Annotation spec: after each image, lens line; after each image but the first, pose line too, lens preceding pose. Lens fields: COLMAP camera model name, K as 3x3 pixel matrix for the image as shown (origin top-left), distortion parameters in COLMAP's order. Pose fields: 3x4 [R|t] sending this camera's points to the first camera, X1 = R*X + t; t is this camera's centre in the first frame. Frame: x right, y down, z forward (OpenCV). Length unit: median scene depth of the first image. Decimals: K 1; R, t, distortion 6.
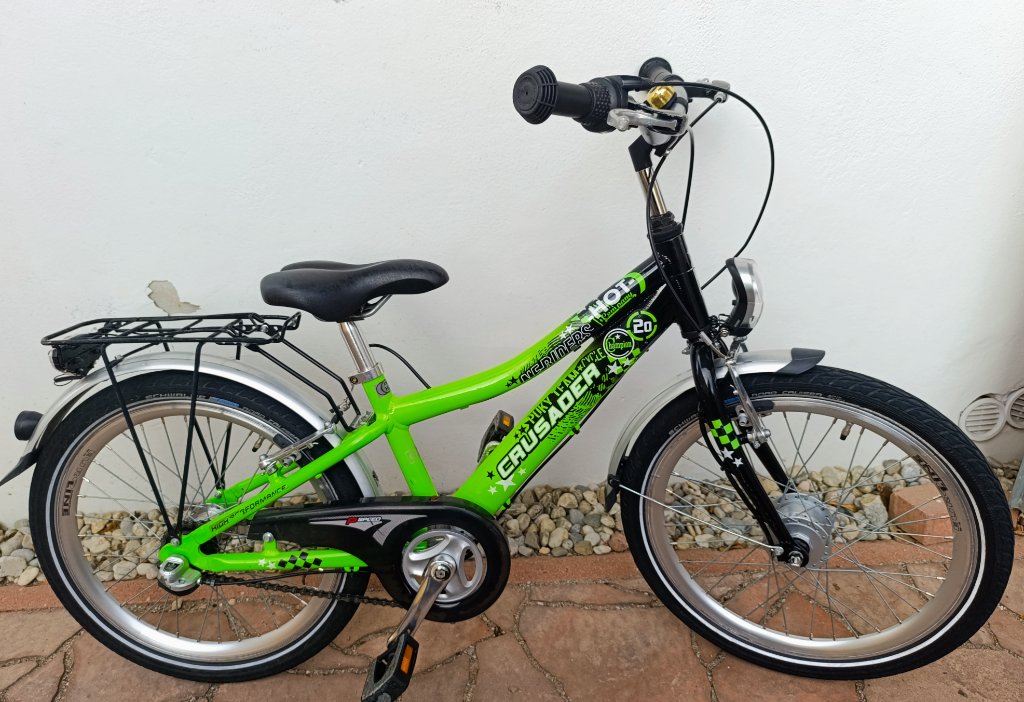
lens RADIAL K [[712.7, 0, 509.7], [0, 712.7, 346.1], [0, 0, 1]] dist [0.011845, -0.027040]
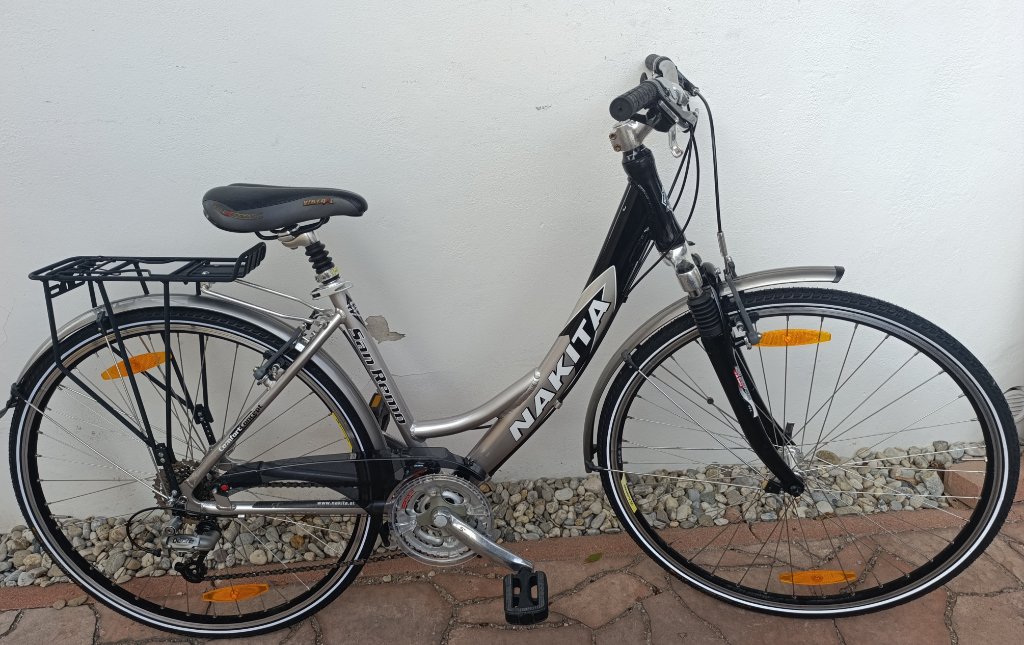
lens RADIAL K [[702.3, 0, 496.5], [0, 702.3, 290.1], [0, 0, 1]] dist [0.011412, -0.024912]
pose [[0.999418, -0.020507, 0.027266, -0.310259], [0.021468, 0.999140, -0.035460, -0.089103], [-0.026516, 0.036025, 0.998999, -0.243464]]
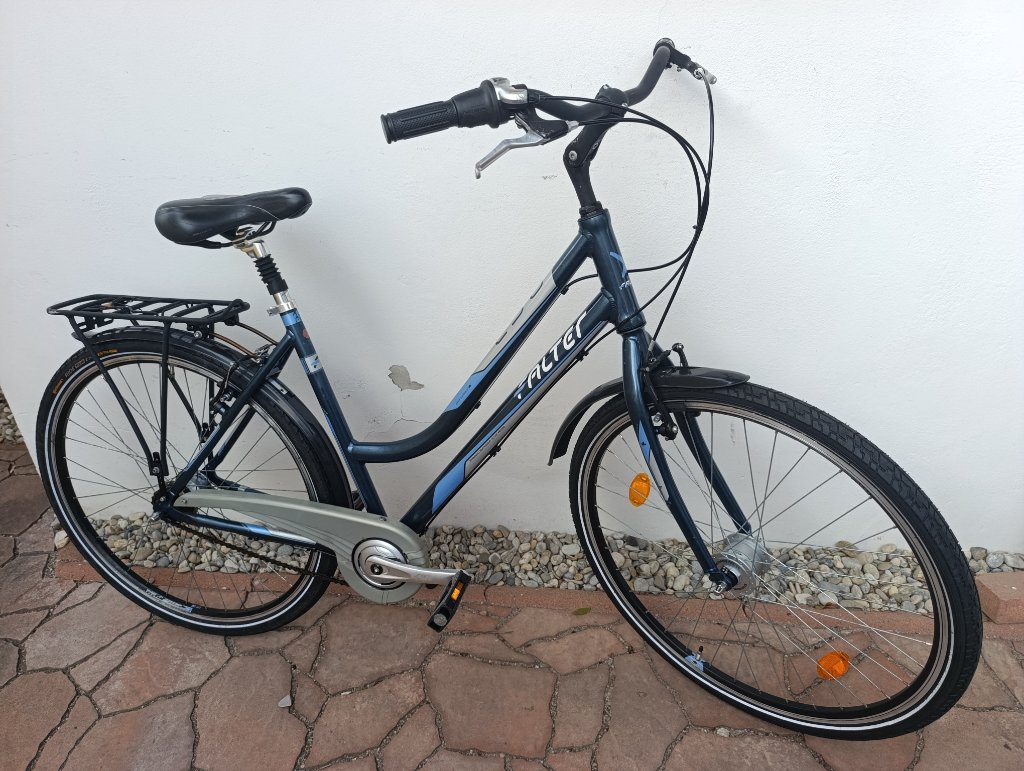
lens RADIAL K [[696.8, 0, 512.7], [0, 696.8, 387.6], [0, 0, 1]] dist [0.009270, -0.024362]
pose [[0.984084, 0.066540, -0.164775, -0.049696], [-0.061650, 0.997497, 0.034621, -0.109580], [0.166666, -0.023912, 0.985723, -0.281131]]
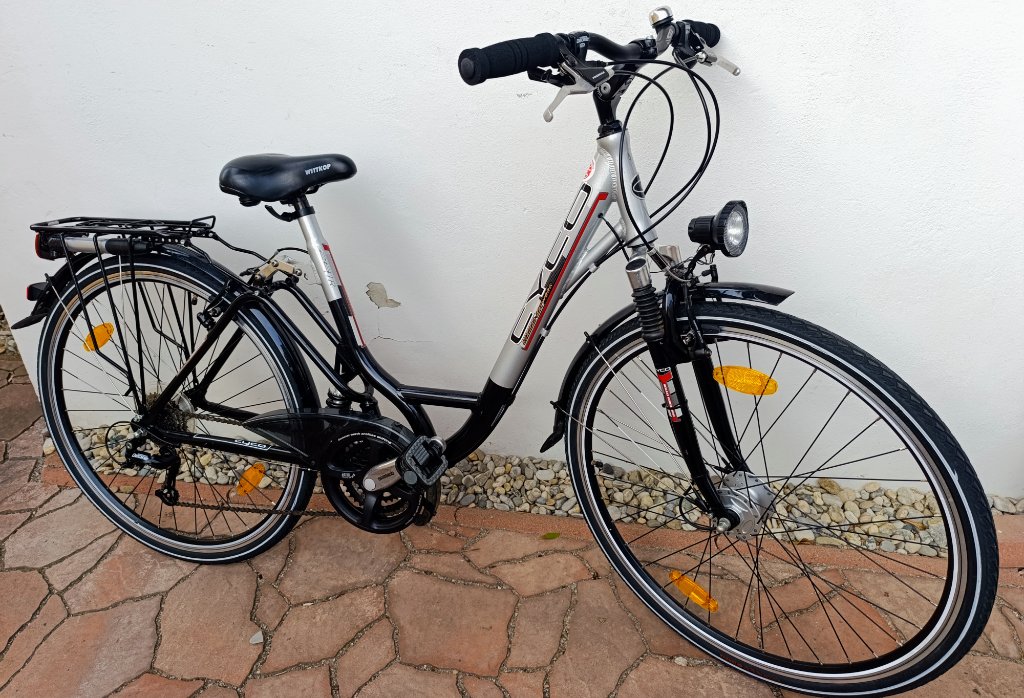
lens RADIAL K [[712.7, 0, 500.4], [0, 712.7, 319.9], [0, 0, 1]] dist [0.011845, -0.027040]
pose [[0.972372, 0.096200, -0.212692, 0.043917], [-0.092382, 0.995334, 0.027839, -0.080526], [0.214378, -0.007421, 0.976723, -0.288879]]
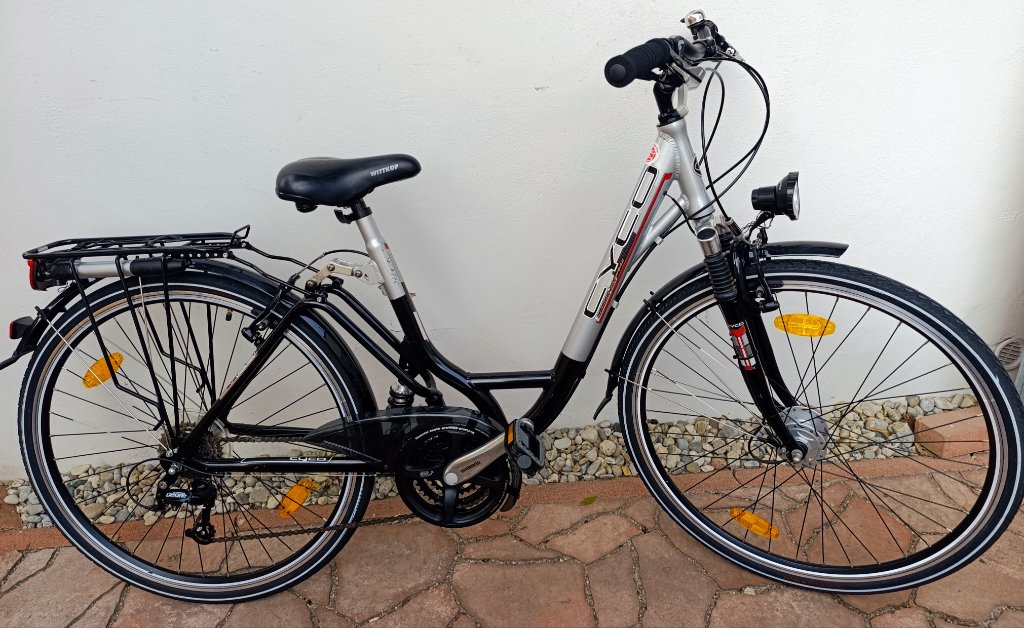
lens RADIAL K [[703.4, 0, 514.7], [0, 703.4, 242.2], [0, 0, 1]] dist [0.011783, -0.024271]
pose [[0.999313, -0.015631, 0.033591, -0.292777], [0.017431, 0.998391, -0.053966, -0.080283], [-0.032693, 0.054515, 0.997978, -0.358547]]
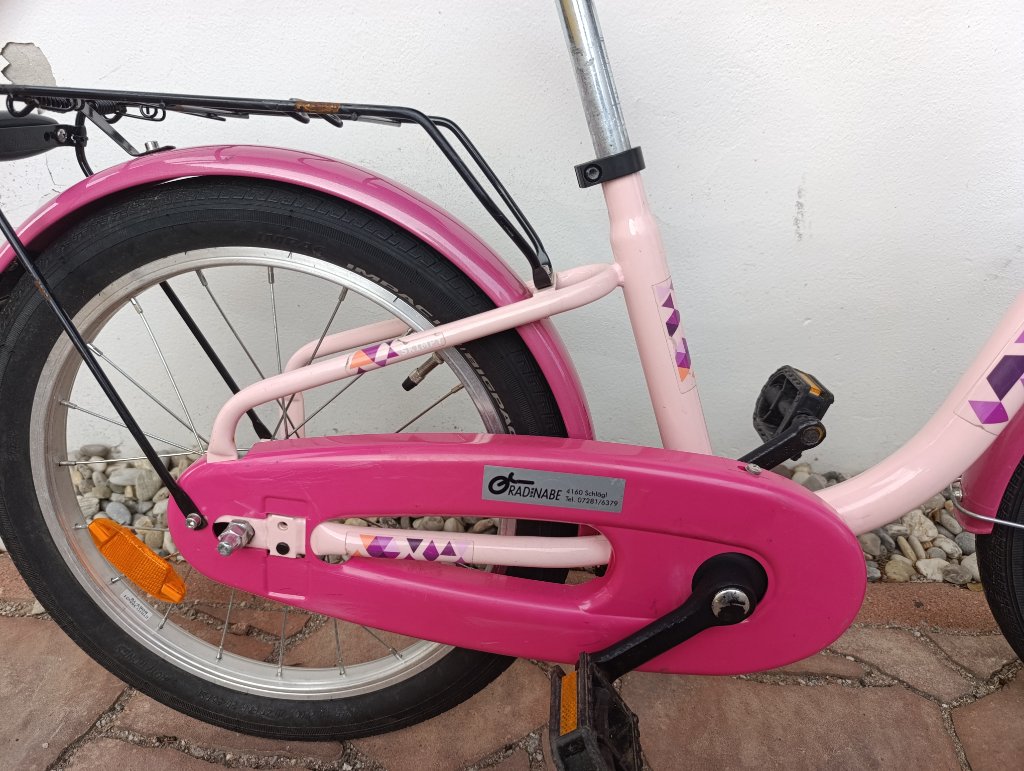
lens RADIAL K [[696.8, 0, 503.5], [0, 696.8, 382.4], [0, 0, 1]] dist [0.009270, -0.024362]
pose [[0.996453, 0.066942, -0.050990, -0.063515], [-0.063923, 0.996228, 0.058685, 0.120754], [0.054726, -0.055217, 0.996973, 0.464225]]
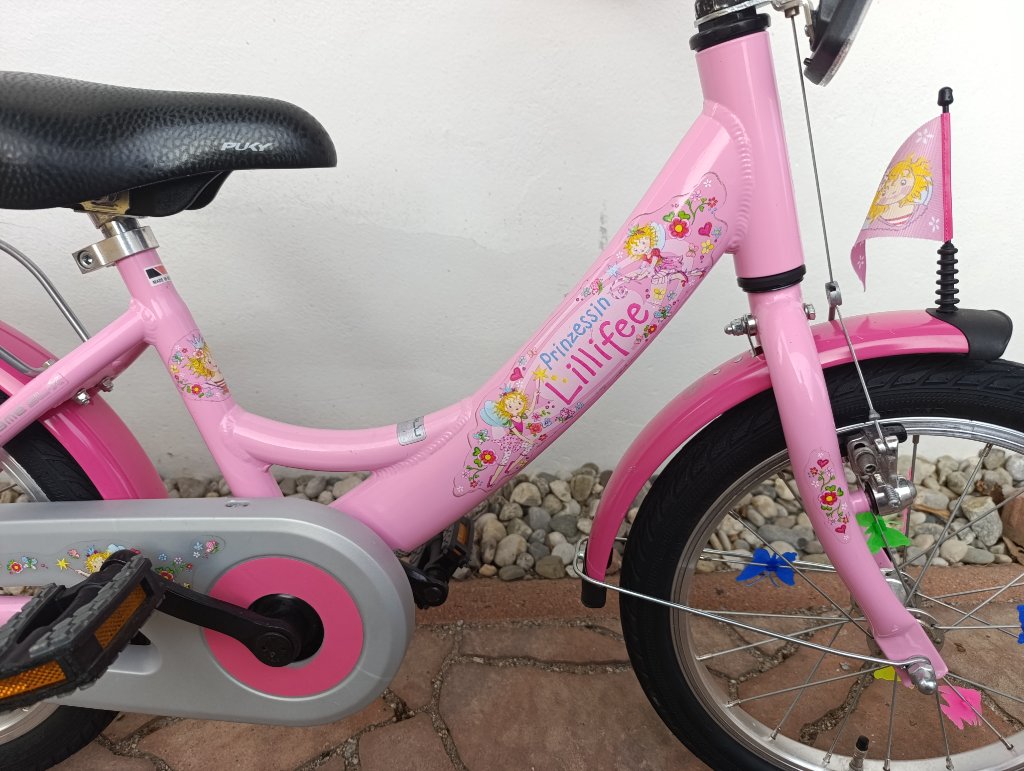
lens RADIAL K [[696.8, 0, 507.0], [0, 696.8, 391.7], [0, 0, 1]] dist [0.009270, -0.024362]
pose [[0.996232, 0.038141, 0.077895, 0.013417], [-0.040930, 0.998565, 0.034525, 0.119958], [-0.076467, -0.037583, 0.996364, 0.436664]]
